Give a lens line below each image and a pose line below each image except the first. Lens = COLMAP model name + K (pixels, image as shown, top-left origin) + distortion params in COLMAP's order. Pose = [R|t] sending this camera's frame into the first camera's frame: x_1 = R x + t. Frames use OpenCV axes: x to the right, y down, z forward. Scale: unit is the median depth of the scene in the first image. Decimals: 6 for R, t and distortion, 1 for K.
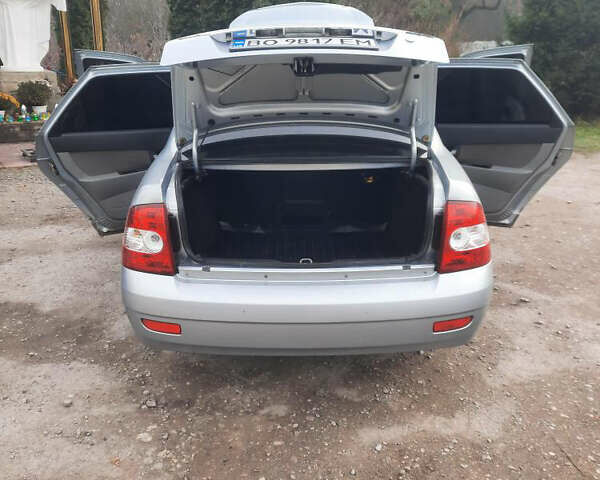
lens RADIAL K [[588.1, 0, 301.5], [0, 588.1, 239.4], [0, 0, 1]] dist [0.020793, 0.000000]
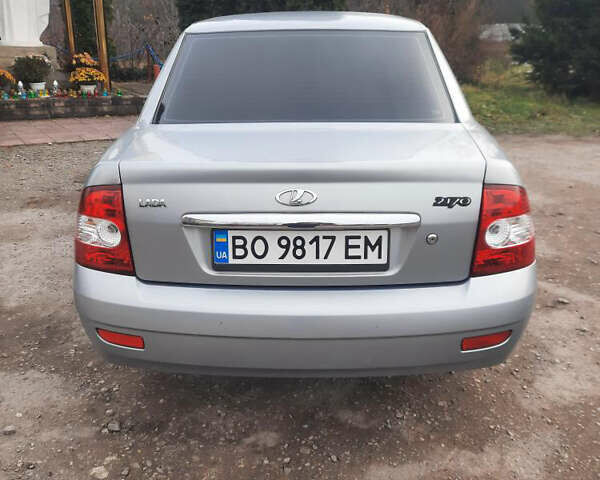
lens RADIAL K [[588.1, 0, 298.0], [0, 588.1, 237.5], [0, 0, 1]] dist [0.020793, 0.000000]
pose [[0.999480, 0.010942, -0.030315, 0.023683], [-0.010251, 0.999686, 0.022857, -0.008045], [0.030556, -0.022534, 0.999279, 0.174097]]
